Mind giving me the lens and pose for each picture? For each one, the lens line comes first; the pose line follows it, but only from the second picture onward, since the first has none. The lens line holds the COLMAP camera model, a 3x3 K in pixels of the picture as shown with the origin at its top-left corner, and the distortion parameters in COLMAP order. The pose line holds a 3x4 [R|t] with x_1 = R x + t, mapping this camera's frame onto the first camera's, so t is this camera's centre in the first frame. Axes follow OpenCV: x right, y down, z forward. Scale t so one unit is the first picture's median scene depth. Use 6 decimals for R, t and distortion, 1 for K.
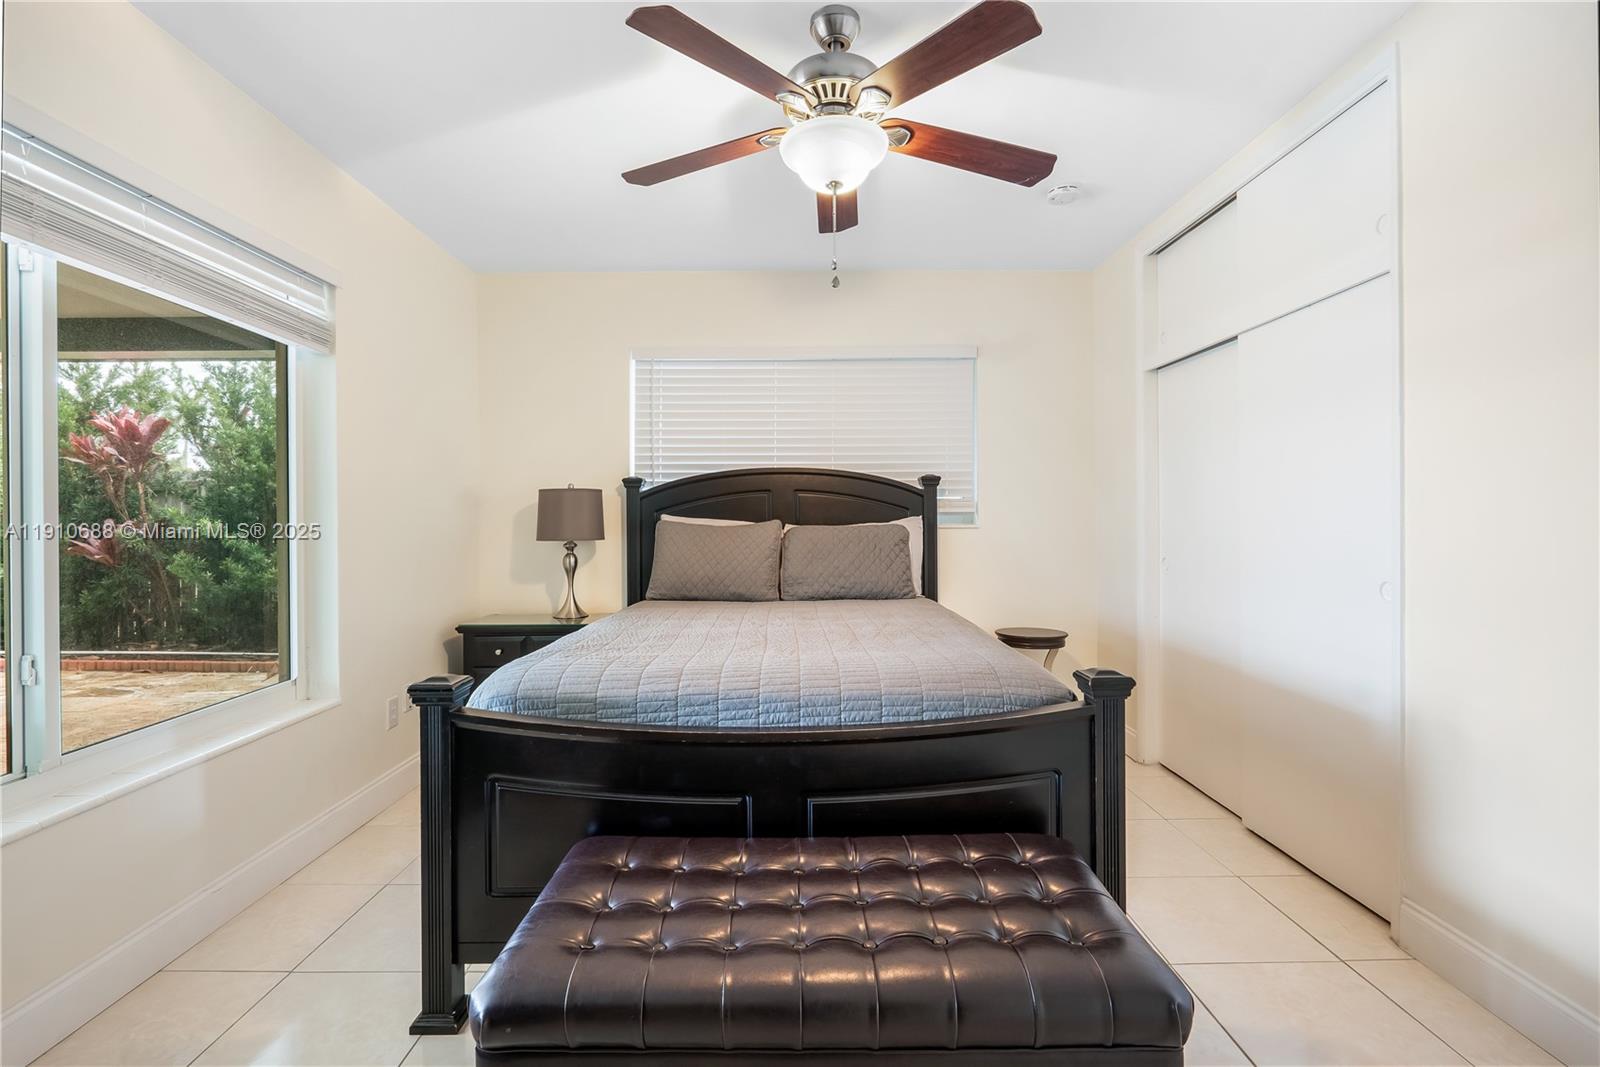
lens RADIAL K [[735.4, 0, 792.9], [0, 735.4, 531.1], [0, 0, 1]] dist [-0.005264, -0.001671]
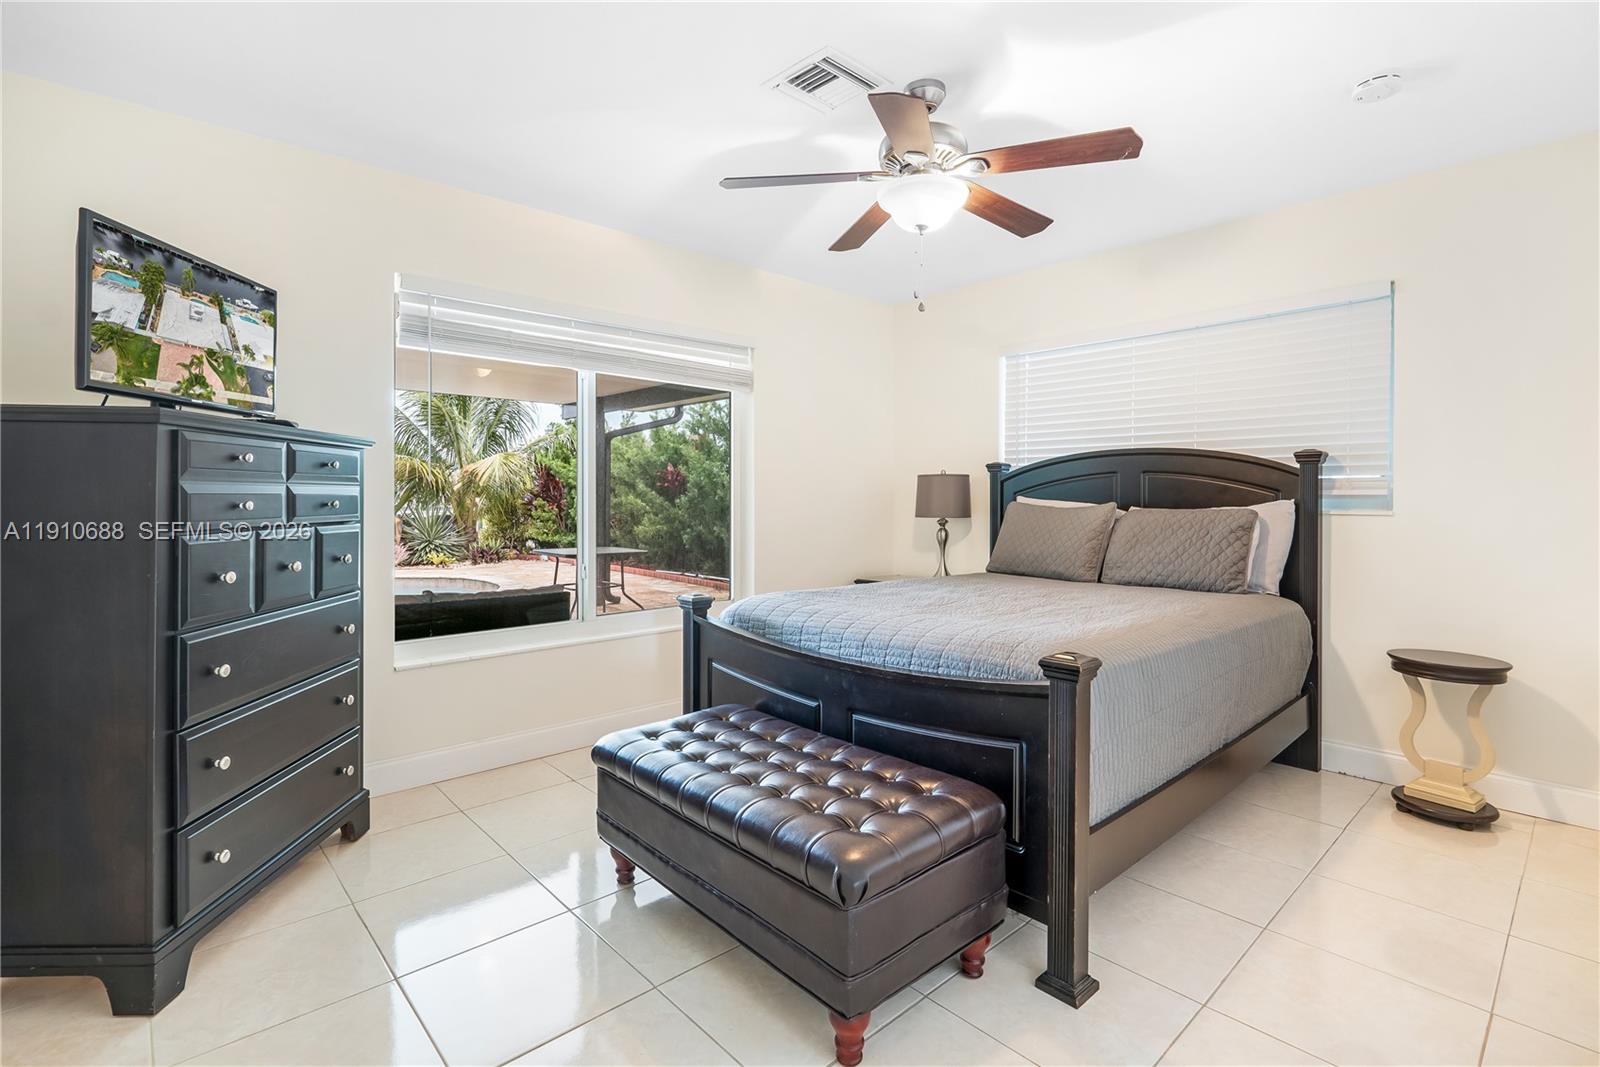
lens RADIAL K [[748.5, 0, 797.5], [0, 748.5, 513.4], [0, 0, 1]] dist [0.000933, -0.000191]
pose [[0.671473, 0.022596, -0.740684, 0.443440], [-0.018663, 0.999734, 0.013579, -0.006176], [0.740794, 0.004705, 0.671716, 0.010472]]
